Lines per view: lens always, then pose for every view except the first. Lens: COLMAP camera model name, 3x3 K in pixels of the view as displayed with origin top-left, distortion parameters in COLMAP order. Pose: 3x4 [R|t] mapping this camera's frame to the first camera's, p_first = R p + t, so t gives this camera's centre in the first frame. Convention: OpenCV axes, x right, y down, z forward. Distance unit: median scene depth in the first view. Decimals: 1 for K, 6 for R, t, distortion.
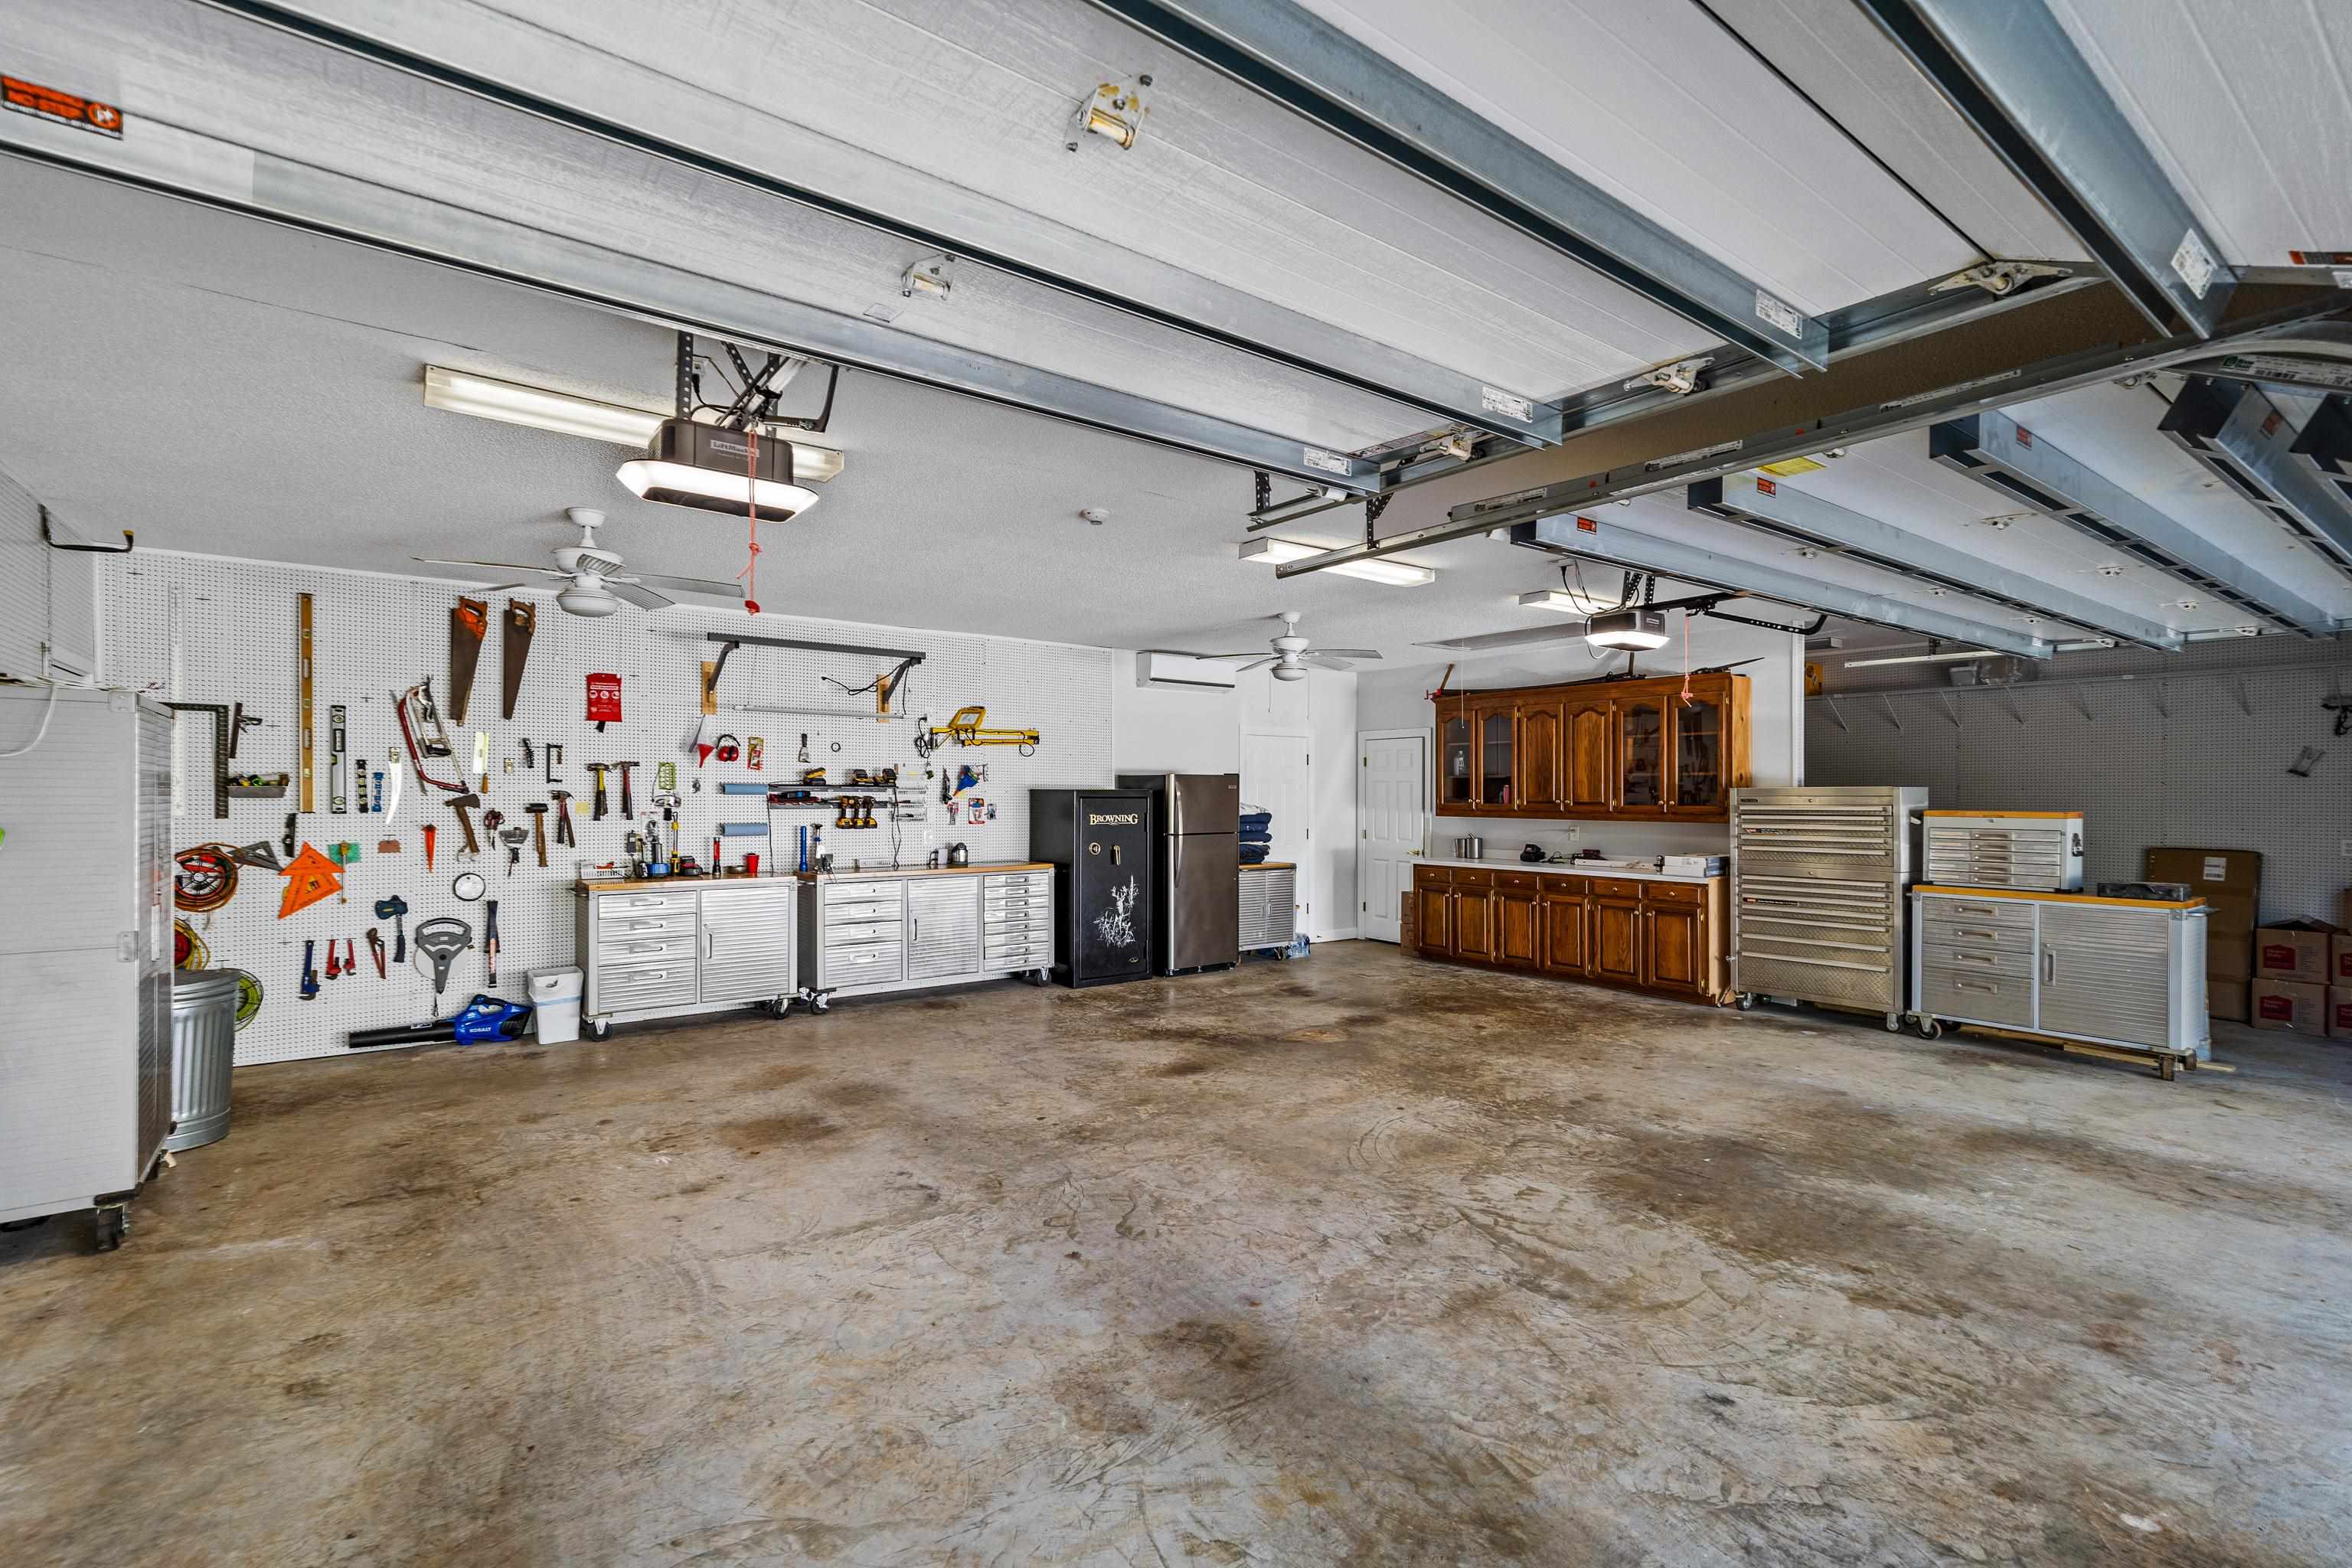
lens RADIAL K [[1064.5, 0, 1171.0], [0, 1064.5, 791.4], [0, 0, 1]] dist [0.000565, 0.006985]
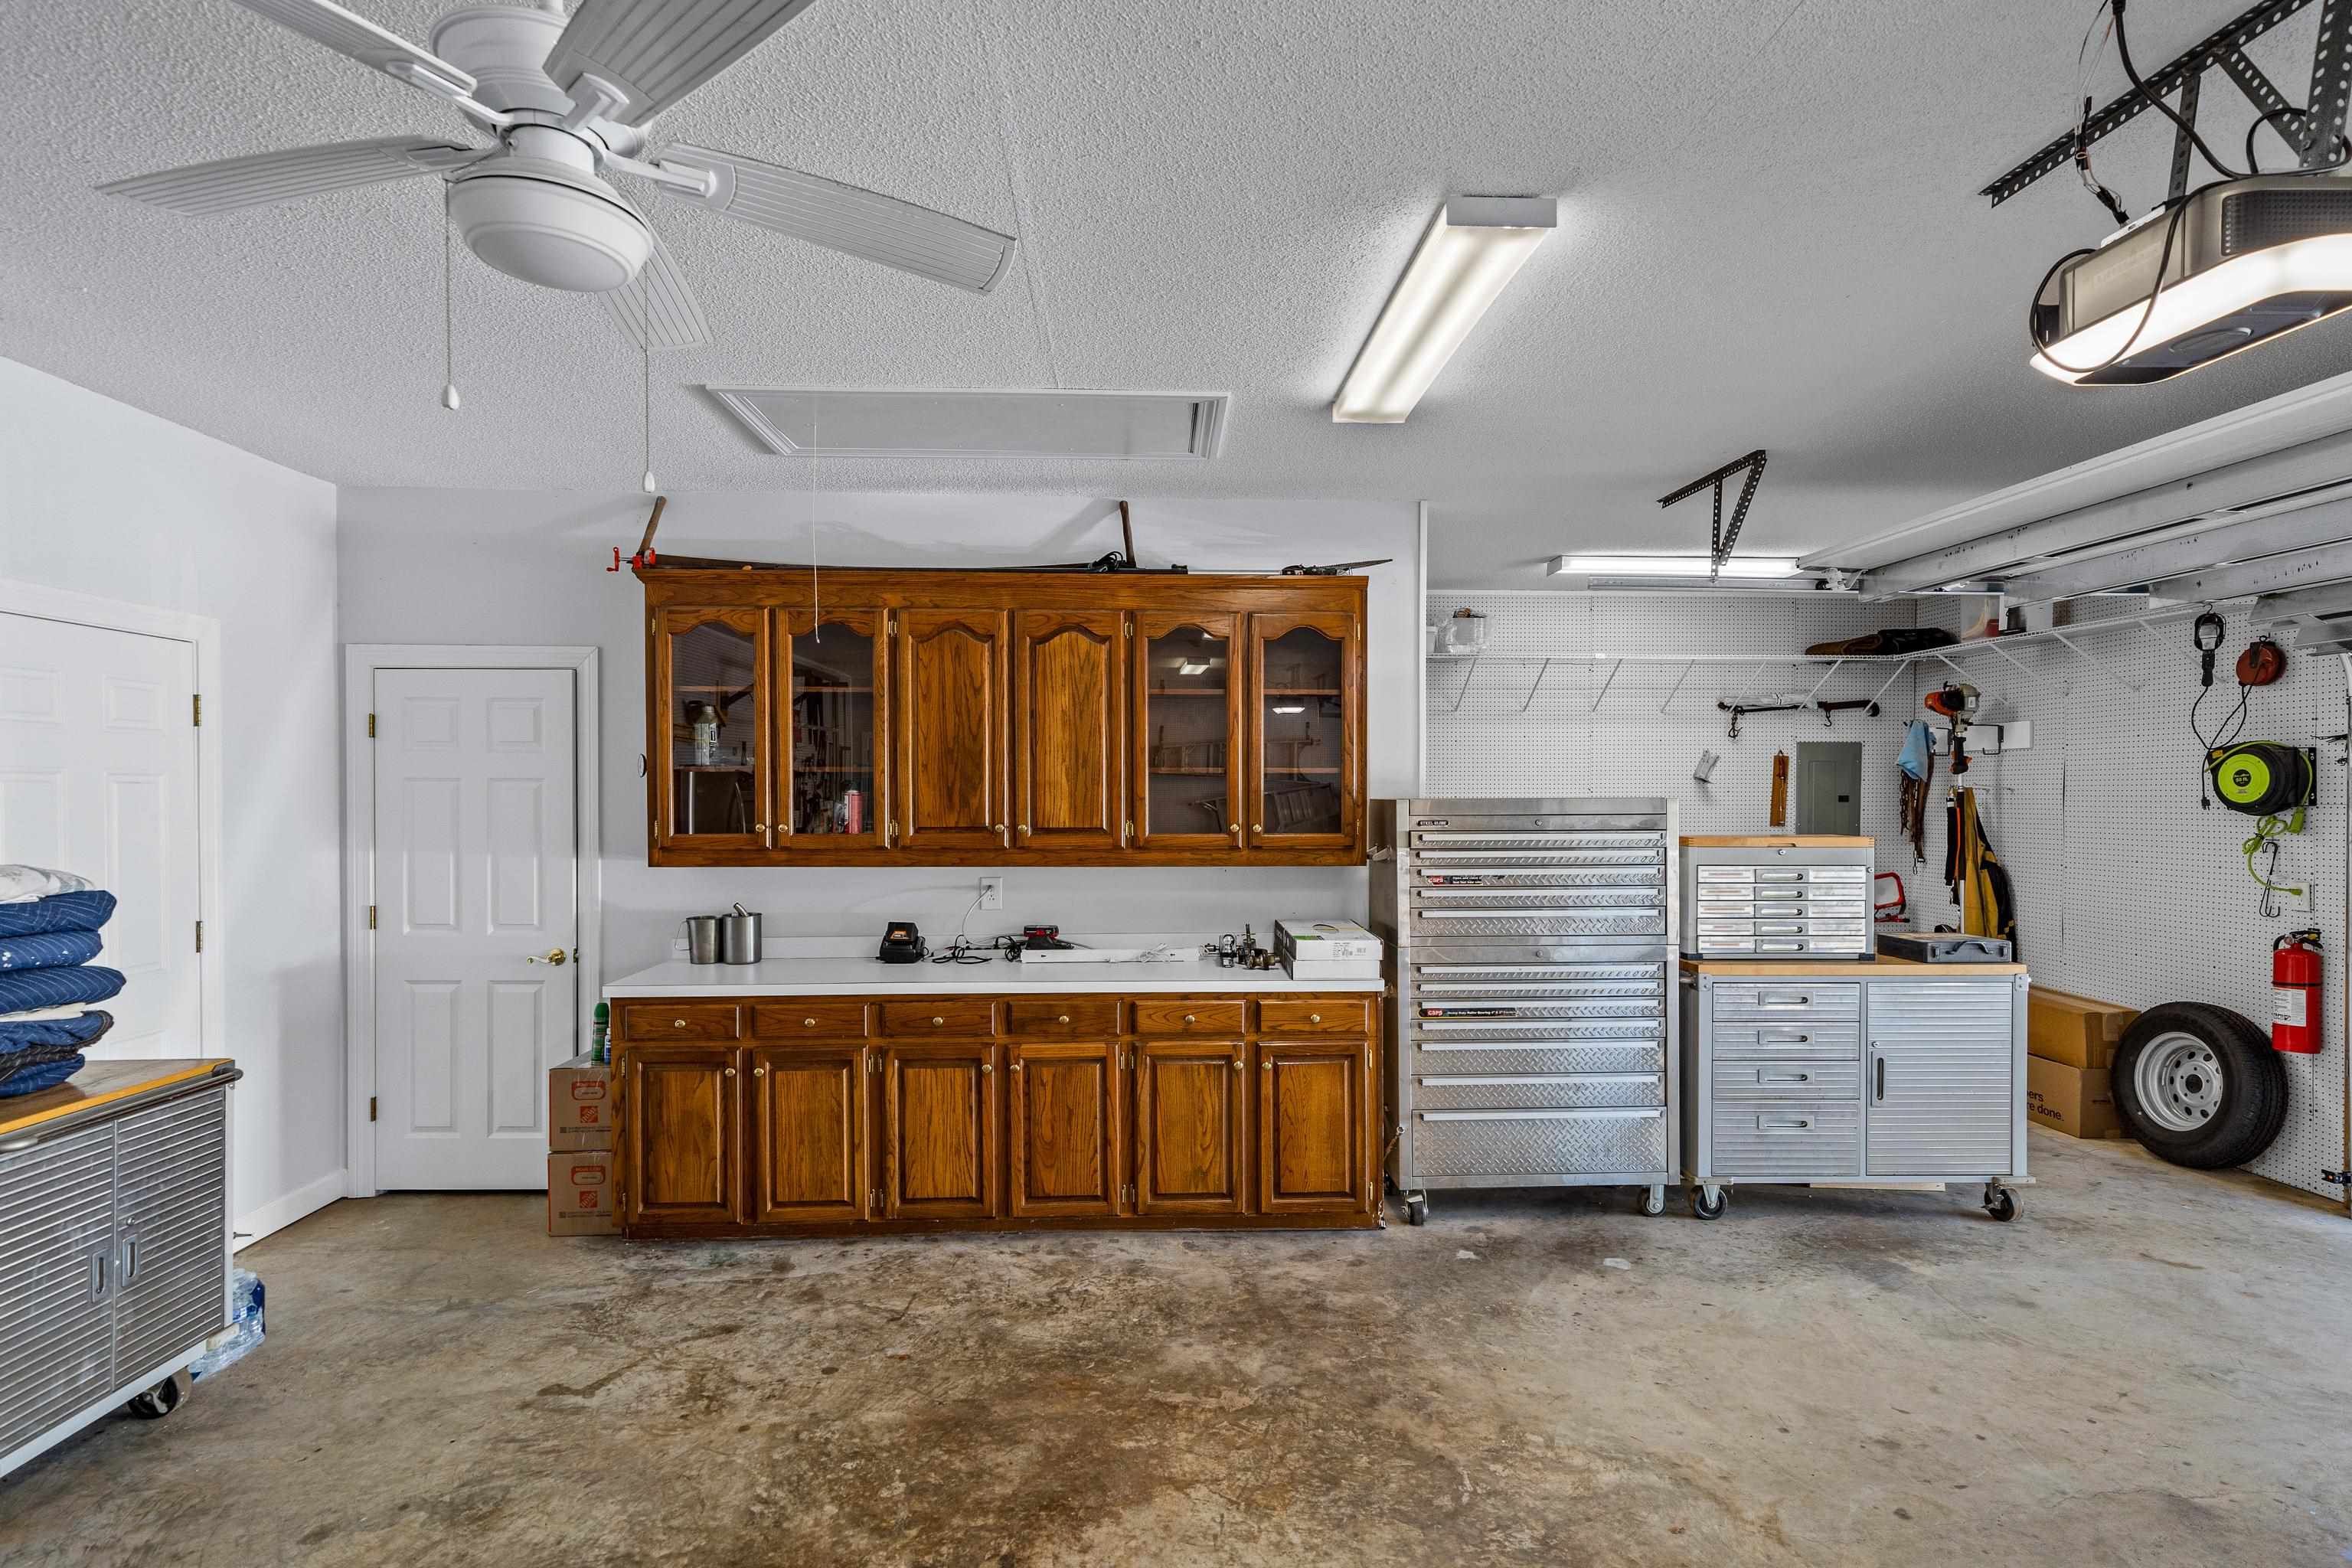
lens RADIAL K [[1185.5, 0, 1167.0], [0, 1185.5, 822.7], [0, 0, 1]] dist [0.017329, -0.000027]
pose [[0.562773, -0.020130, 0.826367, -0.014130], [-0.000991, 0.999686, 0.025027, -0.007365], [-0.826611, -0.014903, 0.562576, 0.899544]]
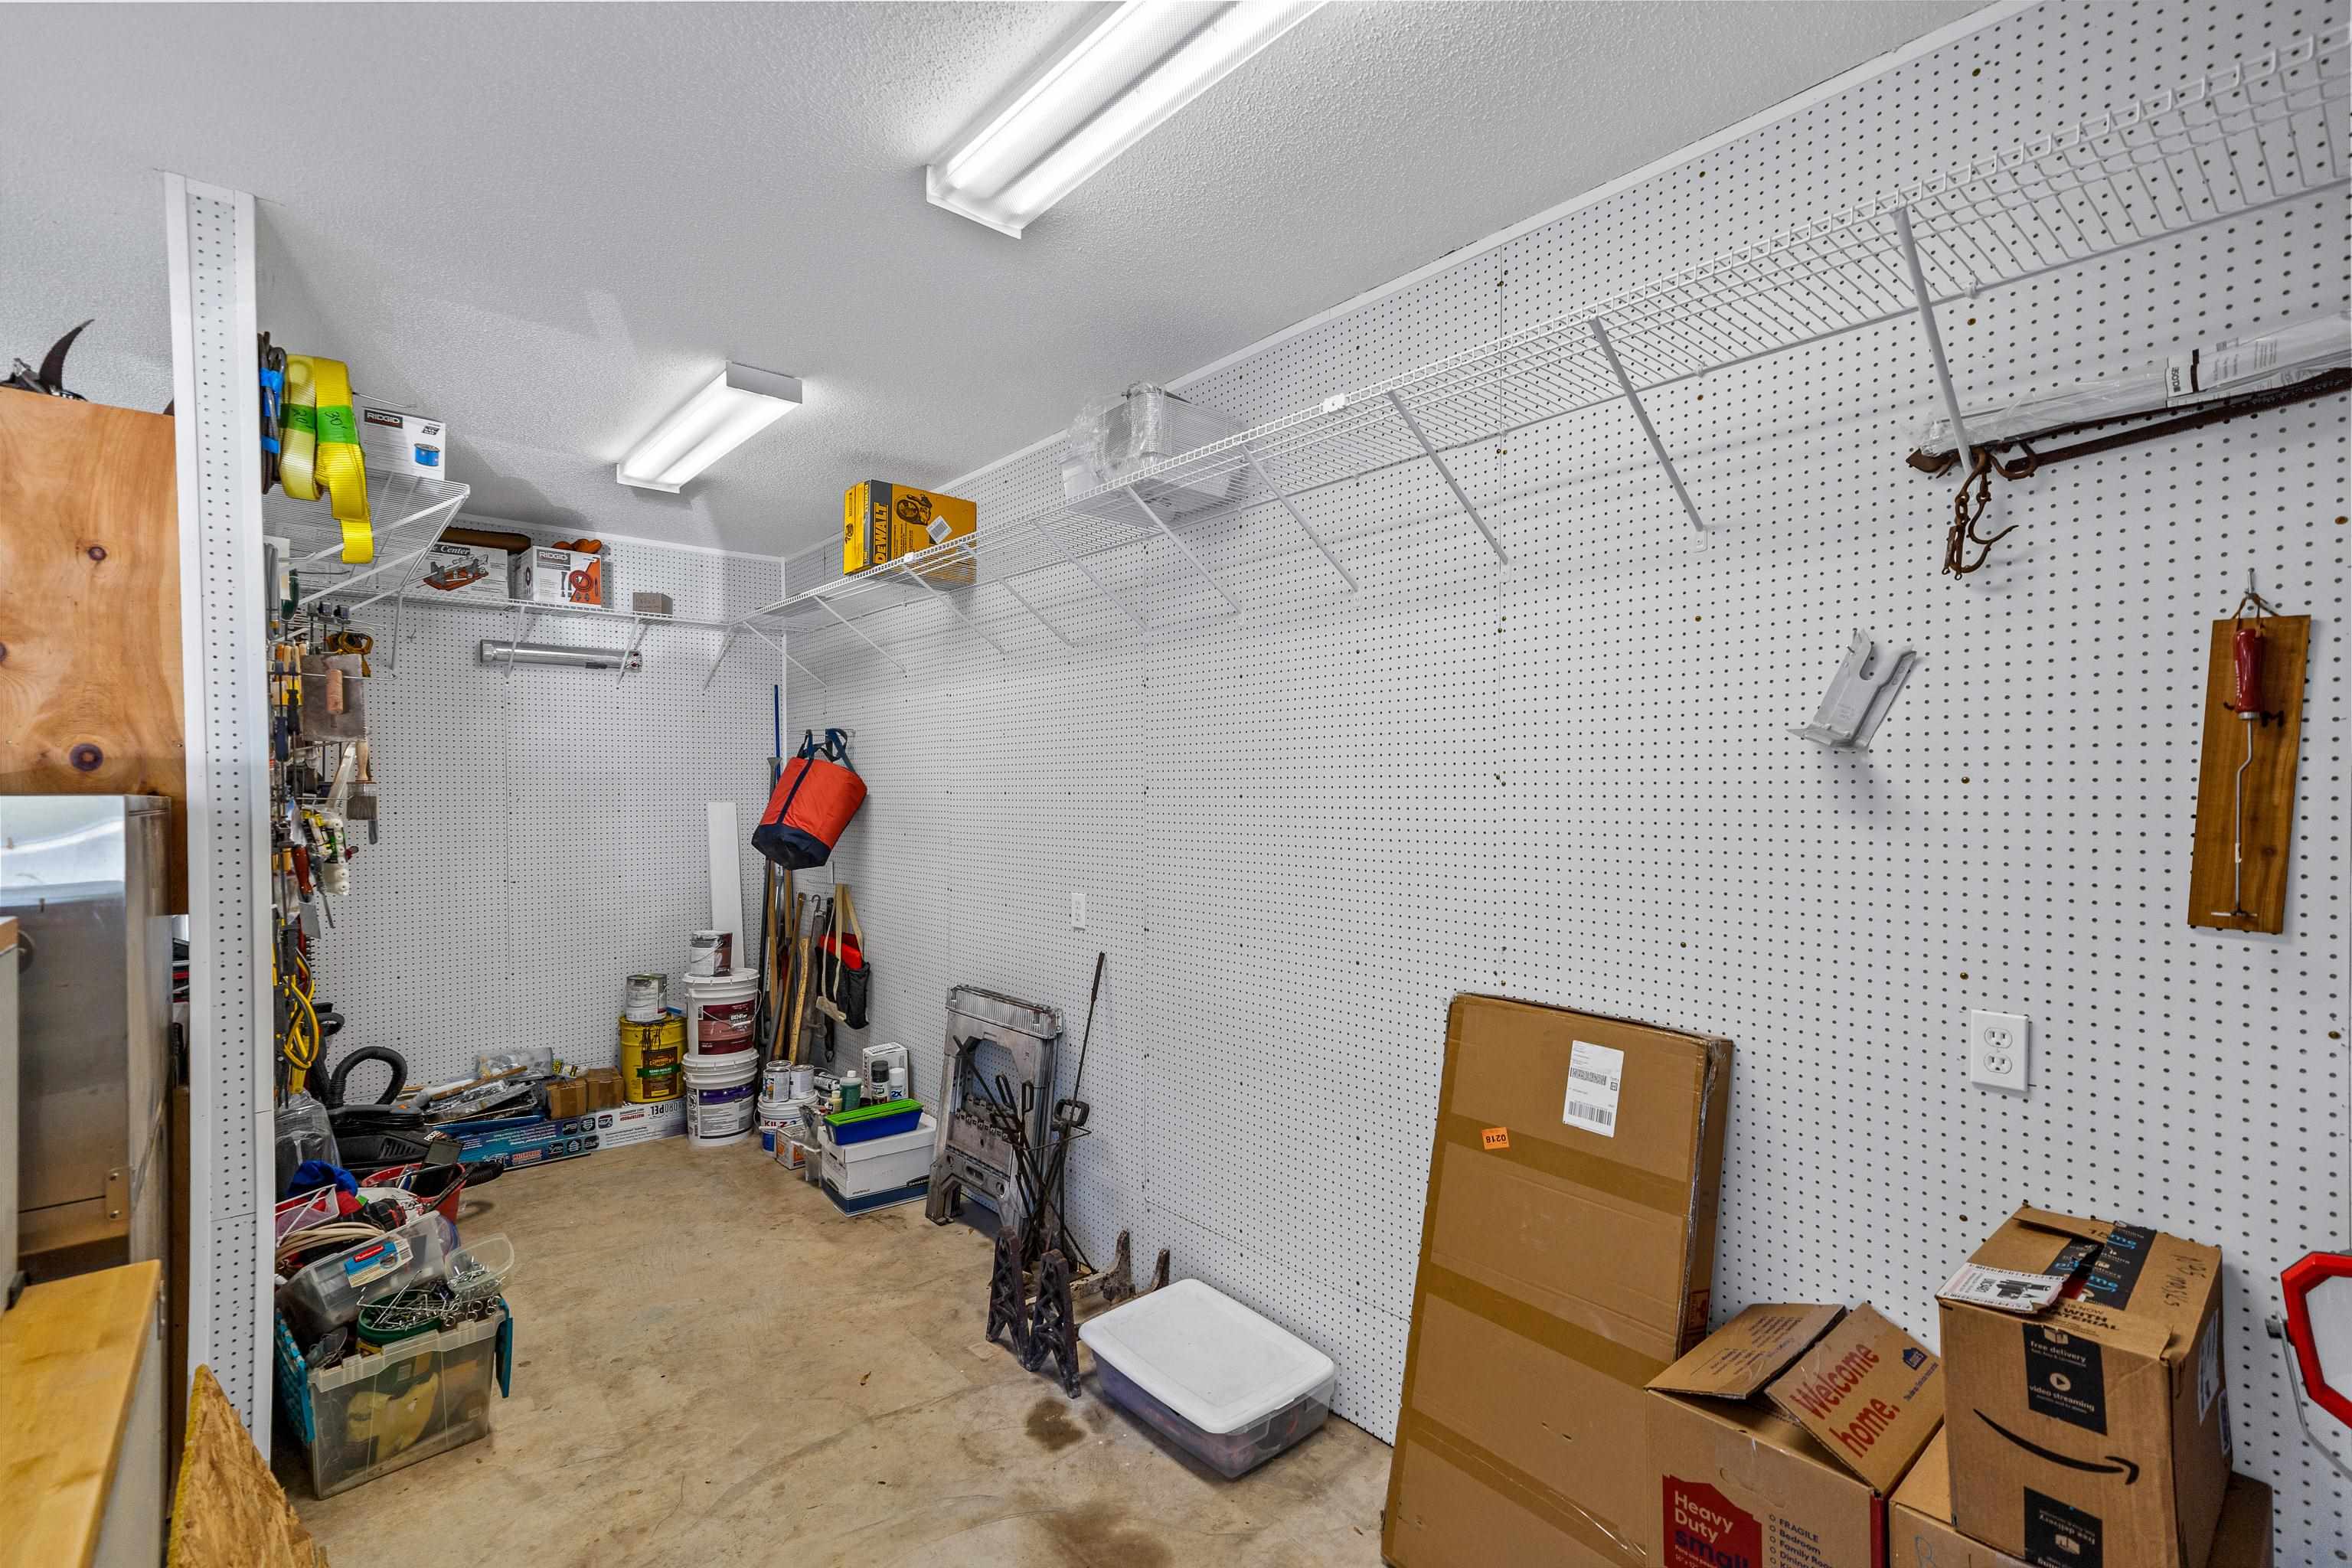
lens RADIAL K [[1064.5, 0, 1171.0], [0, 1064.5, 791.4], [0, 0, 1]] dist [0.000565, 0.006985]
pose [[0.998055, -0.007085, 0.061933, 0.972739], [0.006586, 0.999944, 0.008249, -0.007913], [-0.061988, -0.007825, 0.998046, 0.840753]]
